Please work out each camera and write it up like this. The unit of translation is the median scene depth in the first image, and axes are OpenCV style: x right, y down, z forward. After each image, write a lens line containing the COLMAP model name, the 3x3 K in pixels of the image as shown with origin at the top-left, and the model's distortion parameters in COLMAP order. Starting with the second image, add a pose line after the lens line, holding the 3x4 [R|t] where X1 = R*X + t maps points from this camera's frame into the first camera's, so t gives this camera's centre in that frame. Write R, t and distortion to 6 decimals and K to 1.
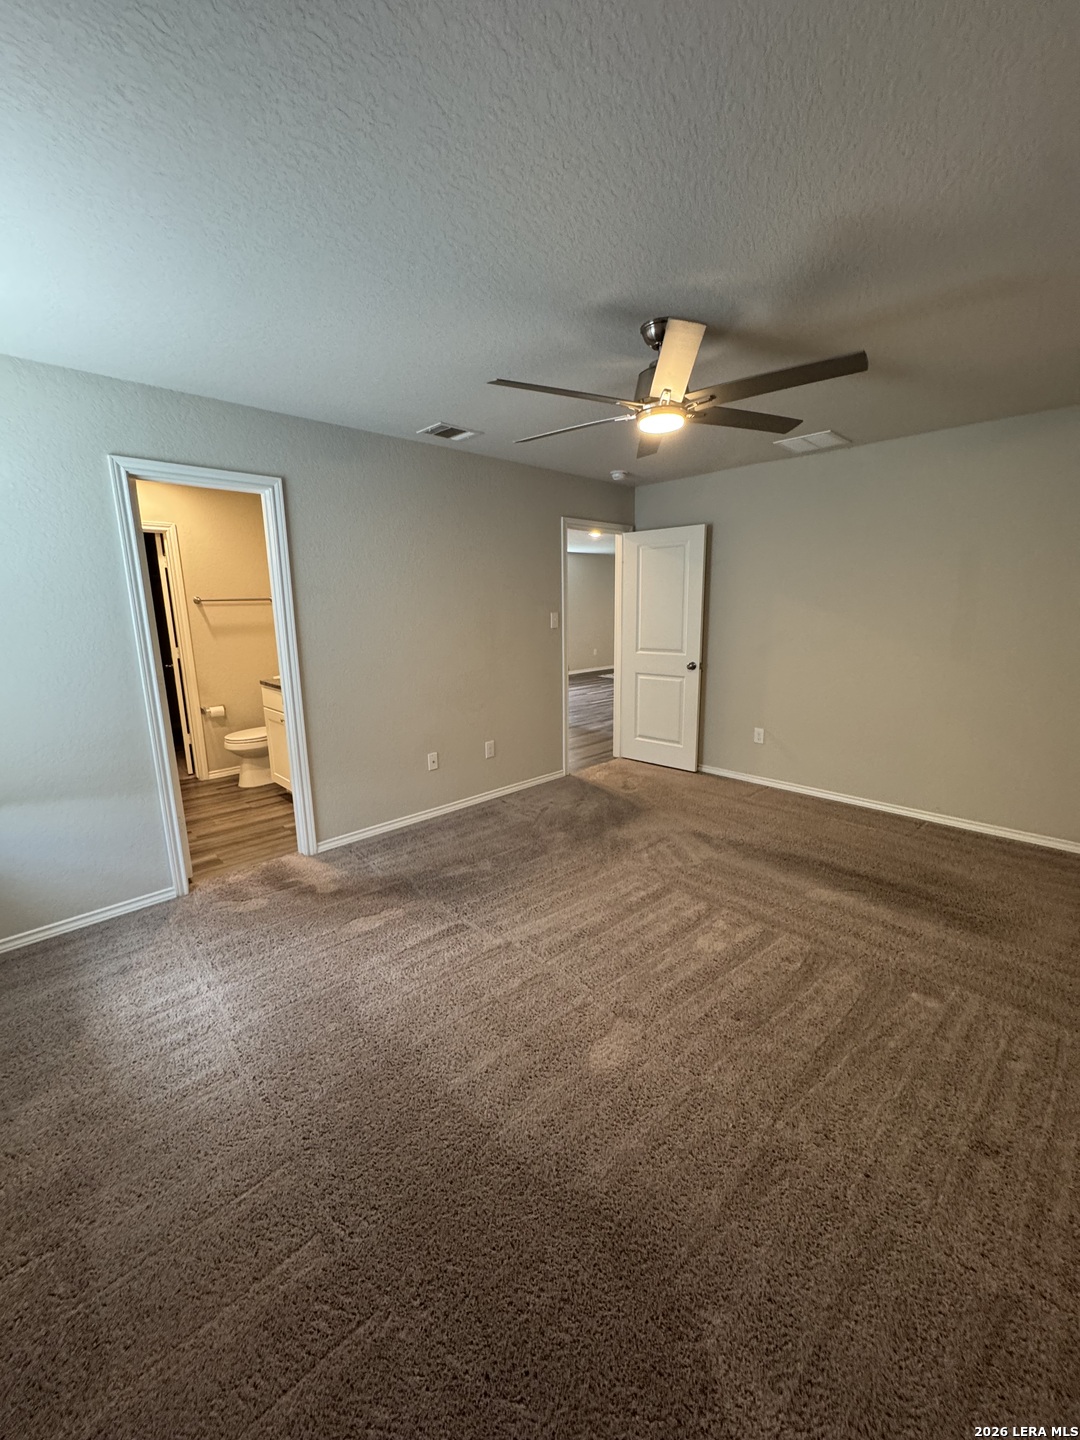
lens RADIAL K [[577.2, 0, 545.4], [0, 577.2, 719.7], [0, 0, 1]] dist [0.000993, -0.000302]
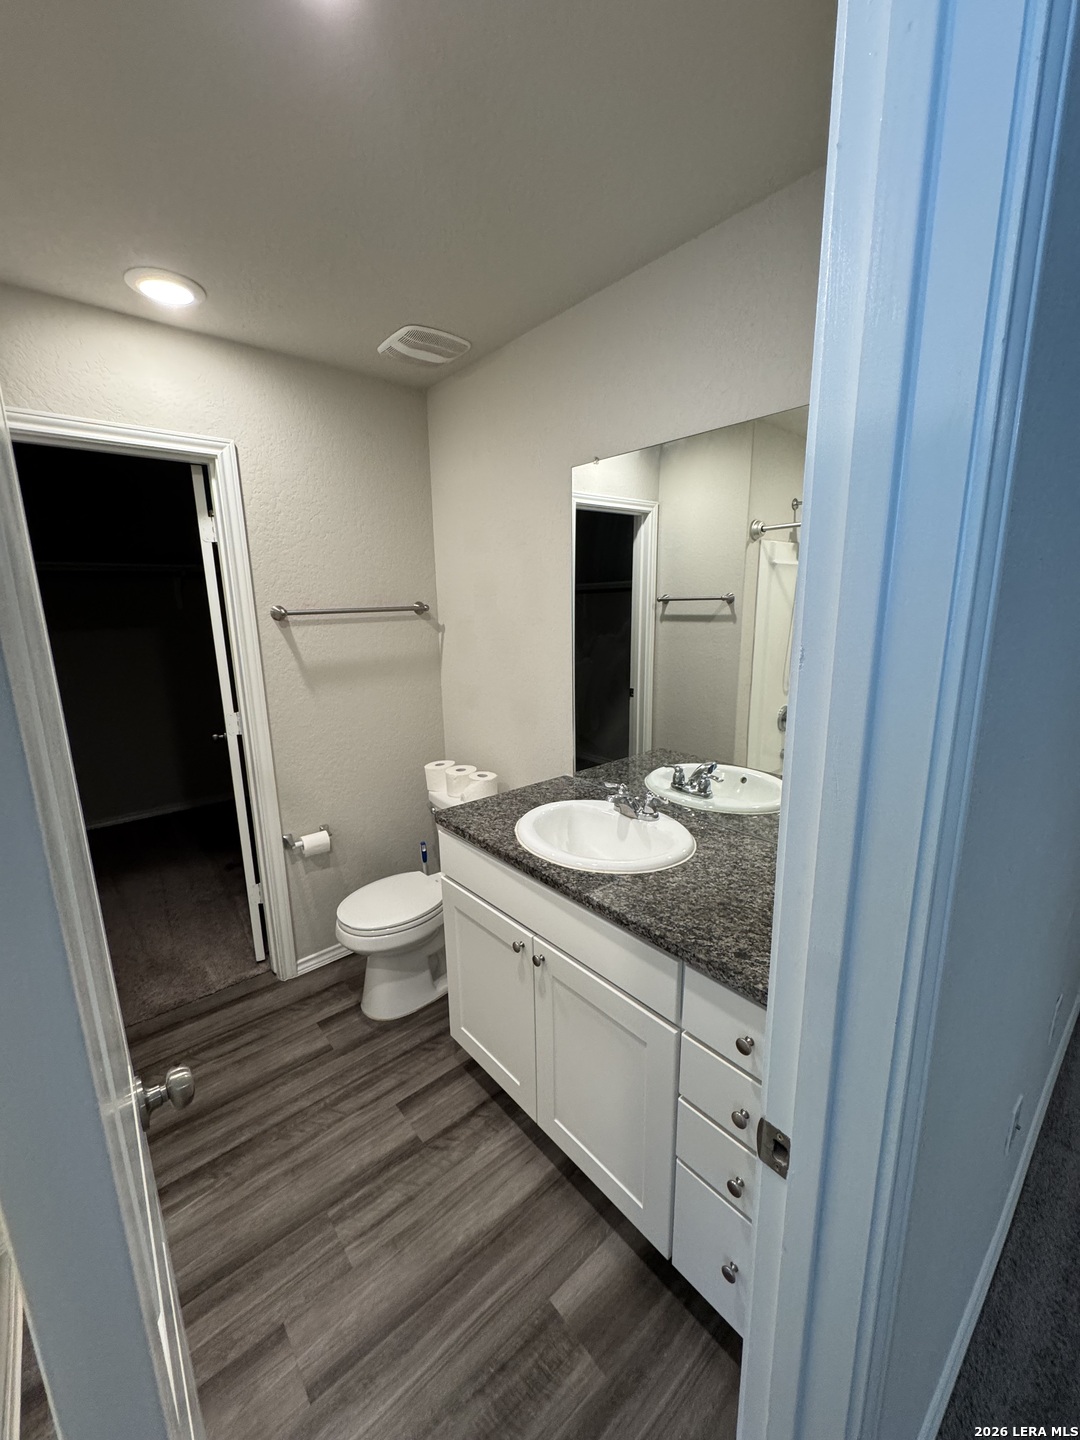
lens RADIAL K [[577.2, 0, 545.3], [0, 577.2, 731.7], [0, 0, 1]] dist [0.000993, -0.000302]
pose [[0.998292, 0.012889, -0.056982, -0.356911], [-0.012030, 0.999809, 0.015397, -0.119518], [0.057170, -0.014686, 0.998256, 0.540048]]
